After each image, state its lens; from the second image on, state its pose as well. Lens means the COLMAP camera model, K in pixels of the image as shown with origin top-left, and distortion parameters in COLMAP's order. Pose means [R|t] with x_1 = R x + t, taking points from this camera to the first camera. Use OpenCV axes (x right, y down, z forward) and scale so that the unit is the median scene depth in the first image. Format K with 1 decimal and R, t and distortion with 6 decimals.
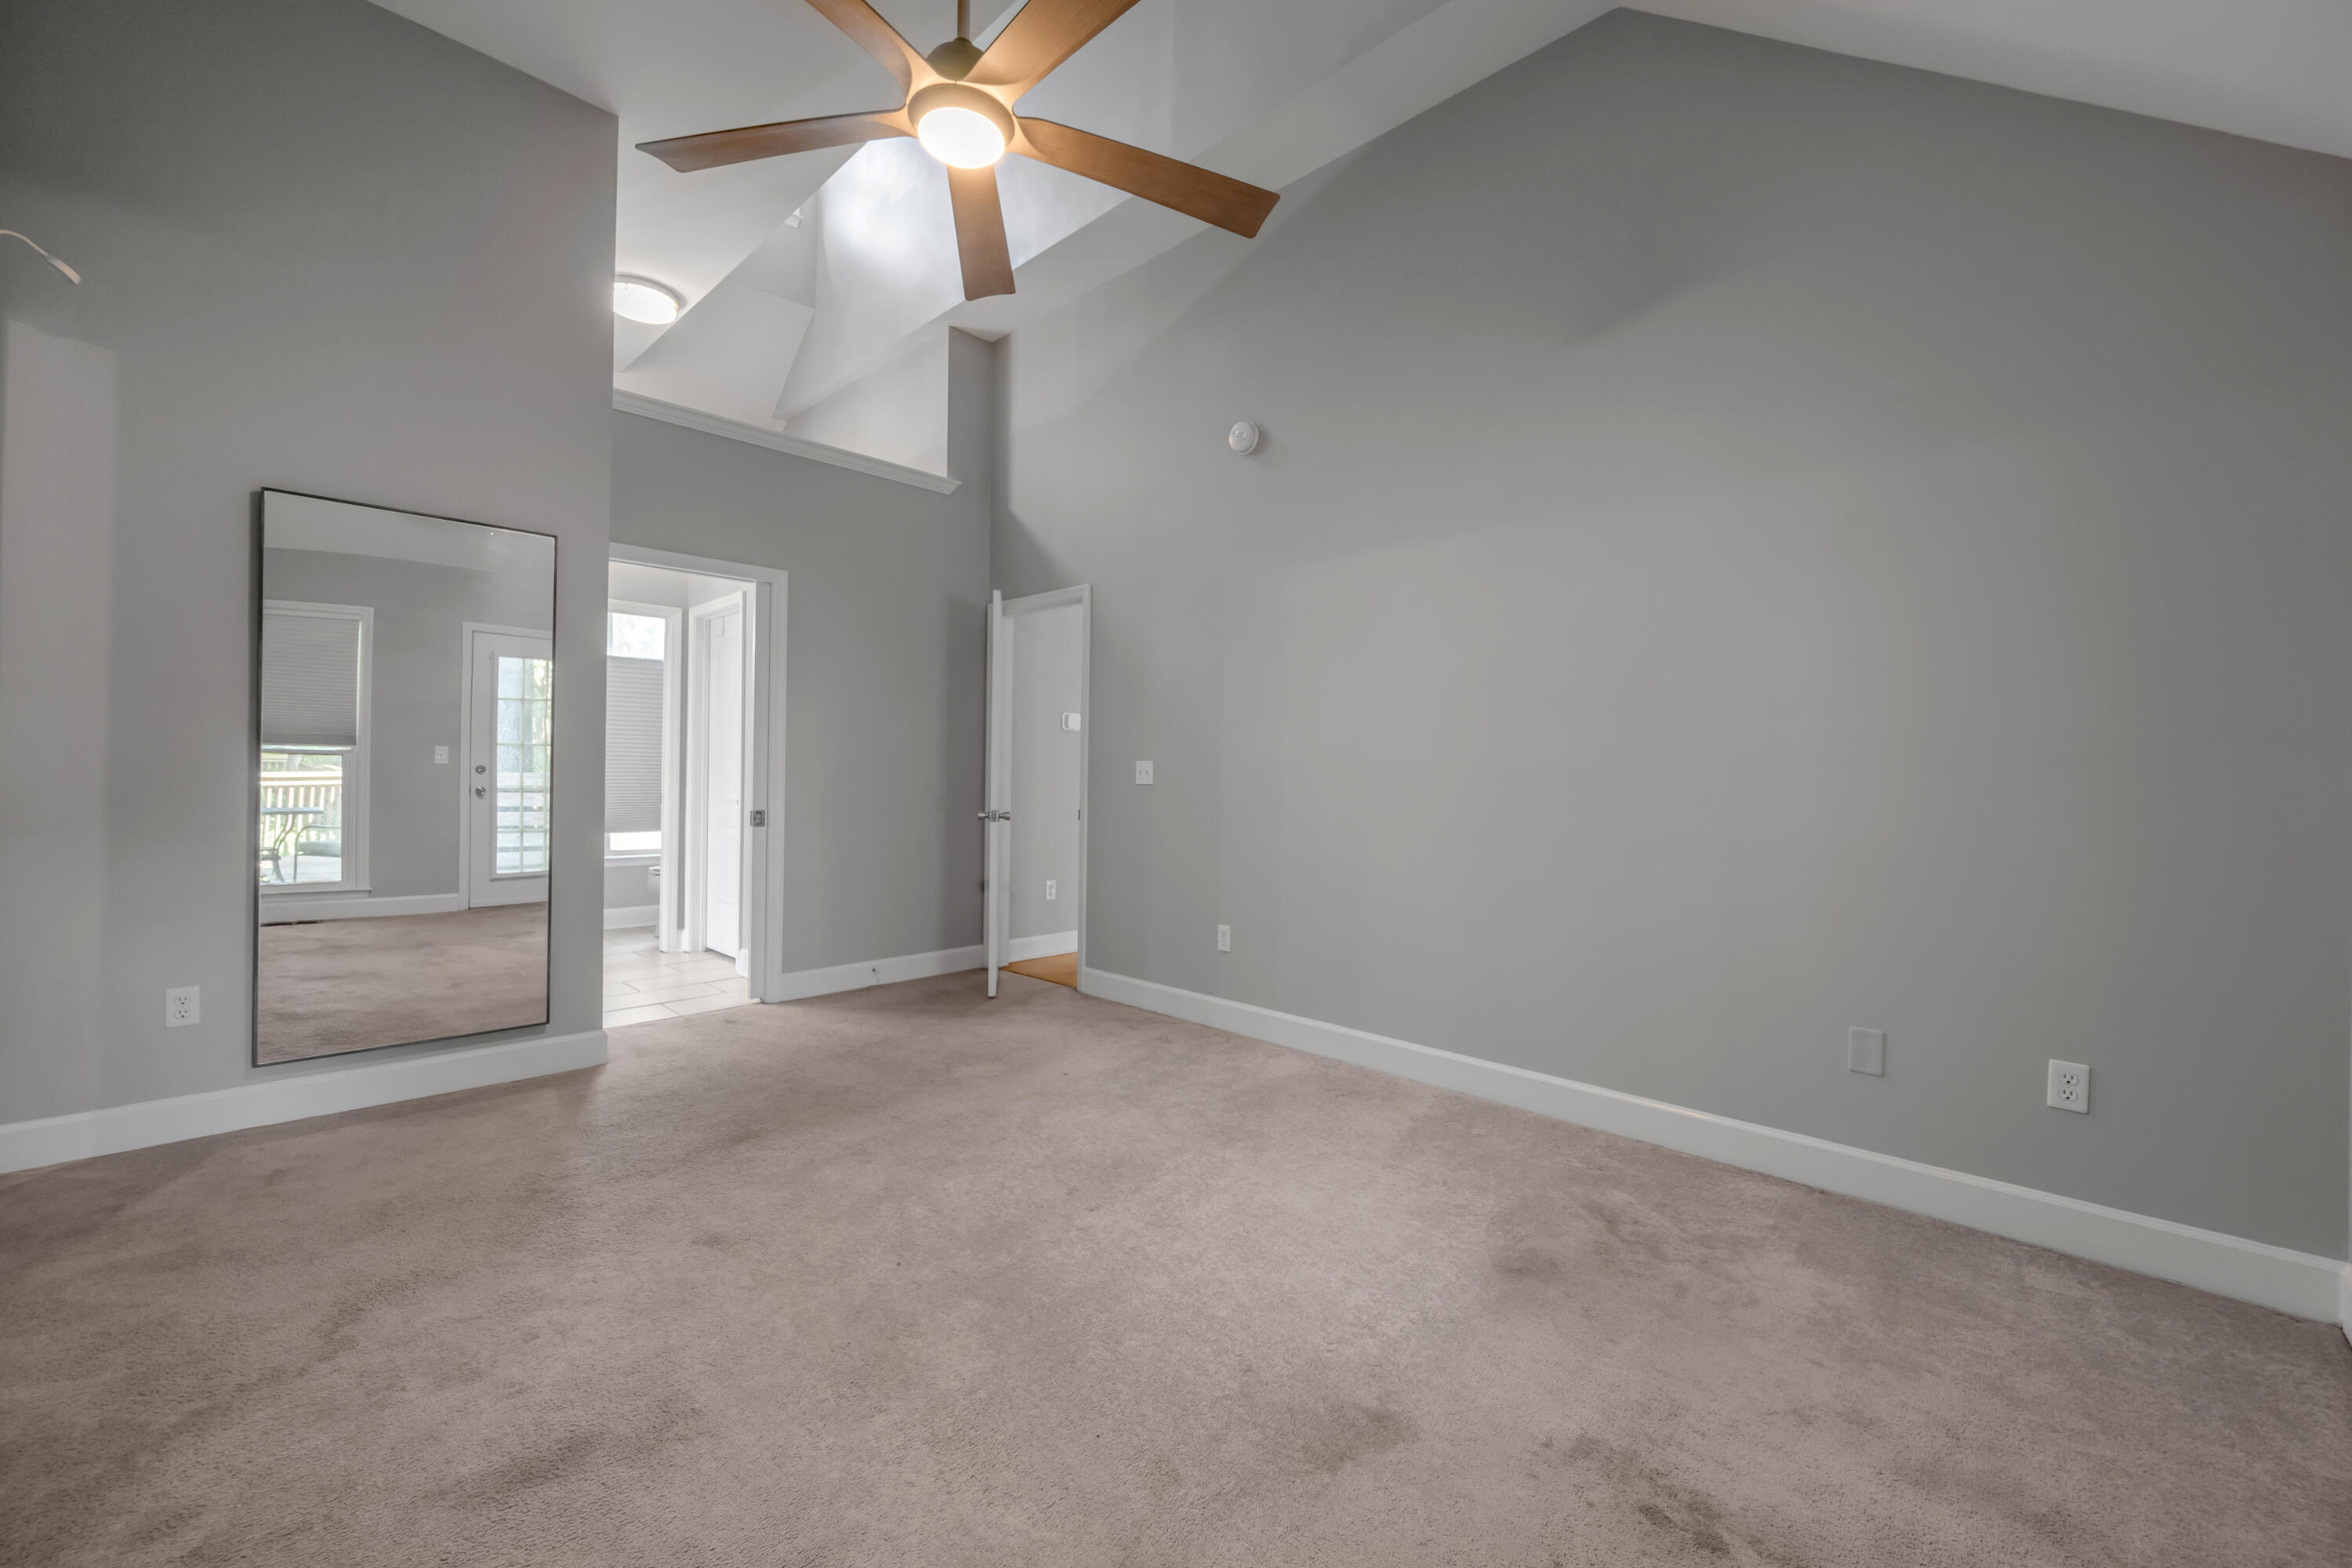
lens RADIAL K [[951.8, 0, 1176.9], [0, 951.8, 774.3], [0, 0, 1]] dist [-0.003782, -0.000314]
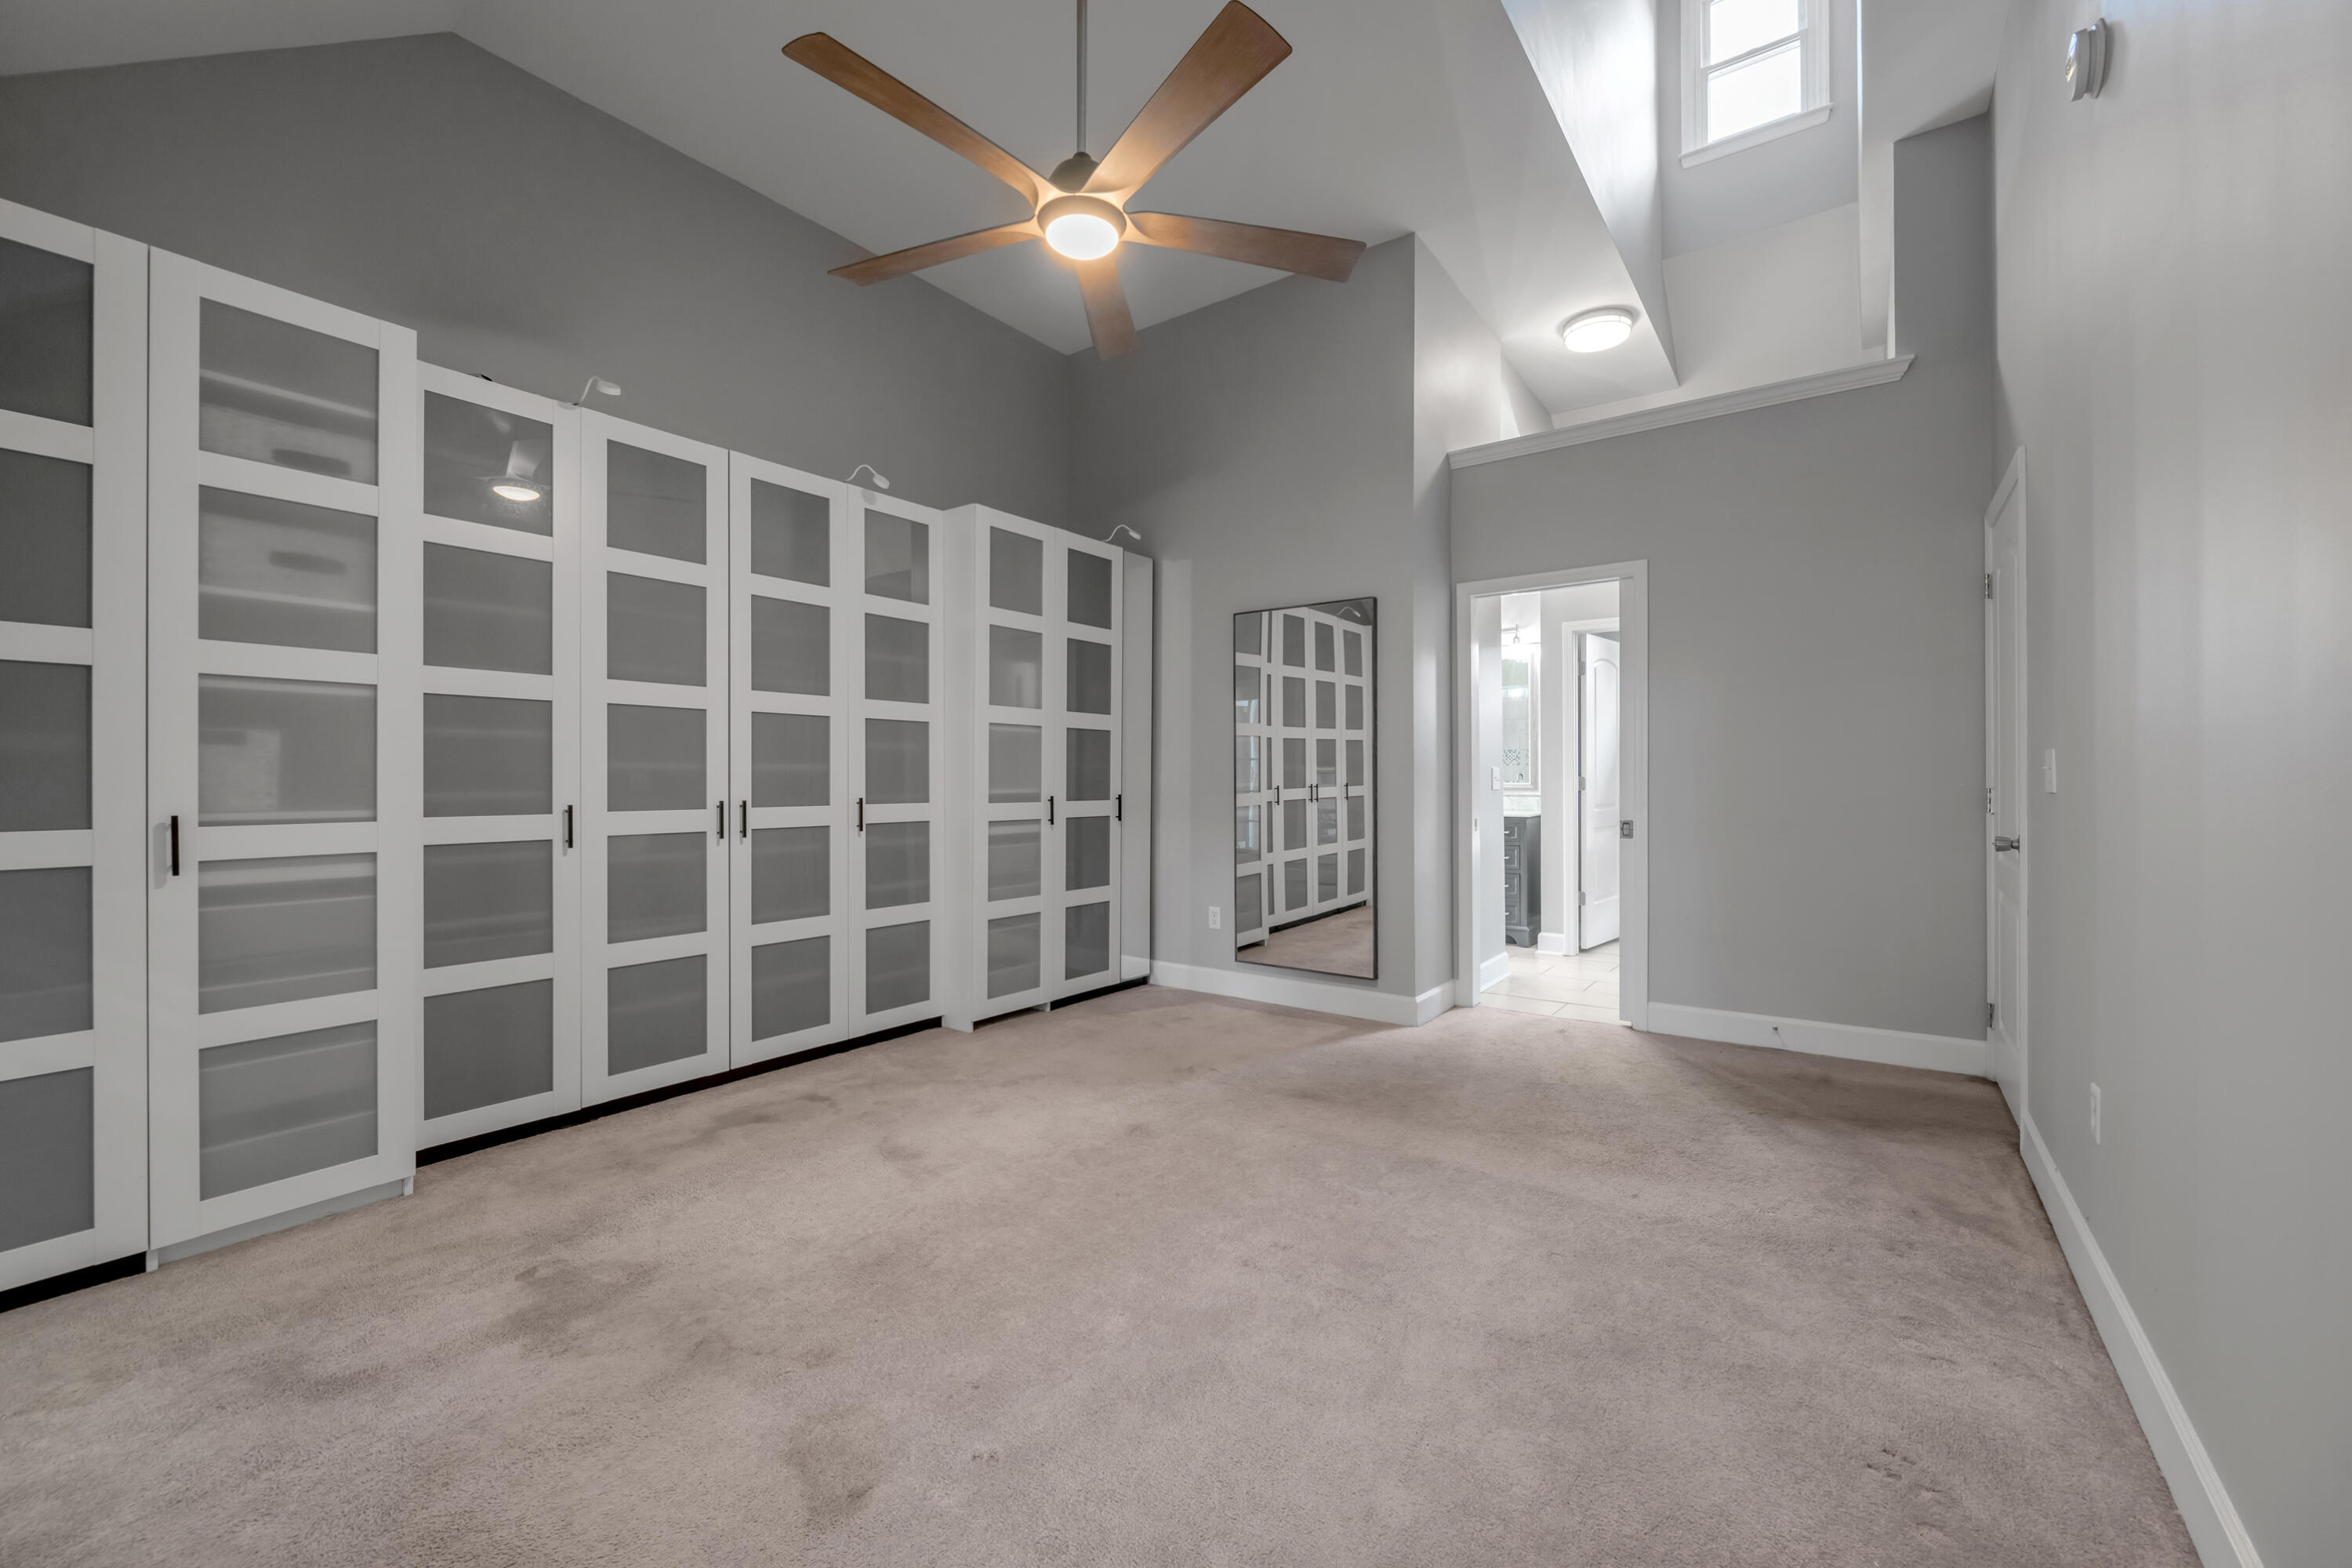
lens RADIAL K [[951.8, 0, 1176.9], [0, 951.8, 774.3], [0, 0, 1]] dist [-0.003782, -0.000314]
pose [[0.140138, -0.014678, -0.990023, 0.581529], [0.004192, 0.999890, -0.014231, 0.004895], [0.990123, -0.002156, 0.140184, 0.583524]]
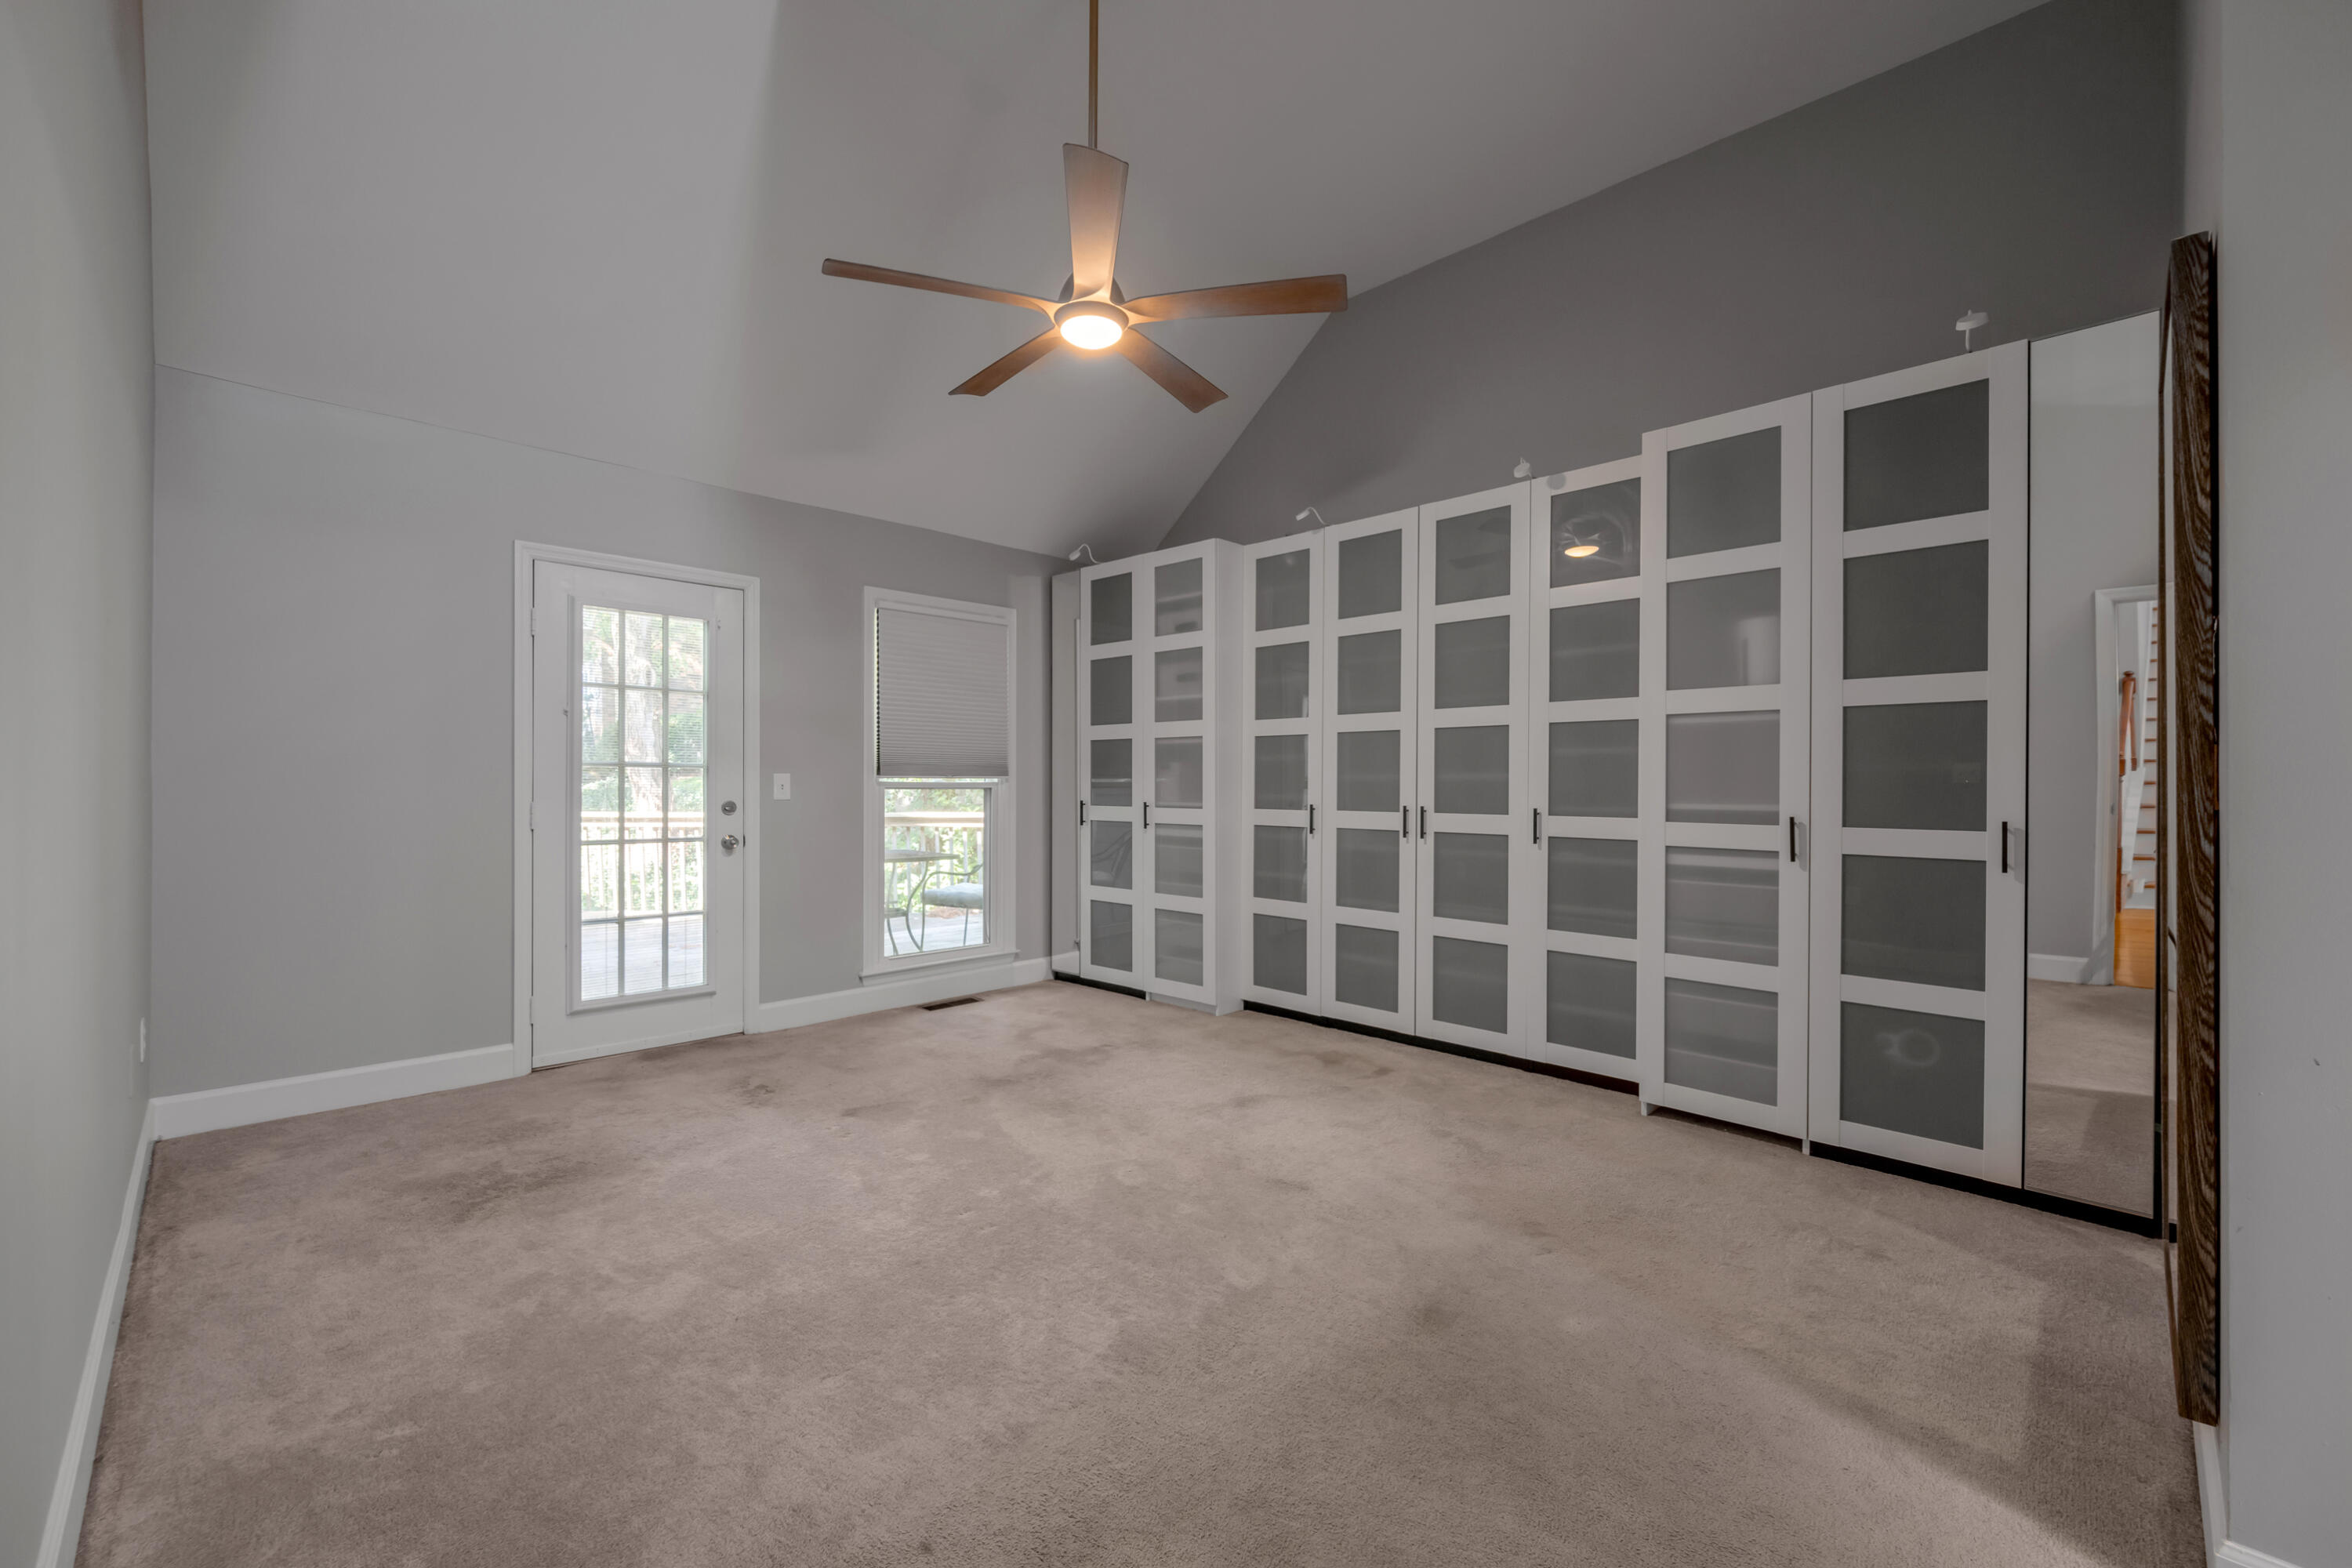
lens RADIAL K [[940.6, 0, 1176.0], [0, 940.6, 784.0], [0, 0, 1]] dist [-0.001957, -0.000100]
pose [[-0.999816, -0.014221, 0.012897, -0.238261], [-0.014247, 0.999897, -0.001909, -0.004713], [-0.012869, -0.002092, -0.999915, 1.468695]]
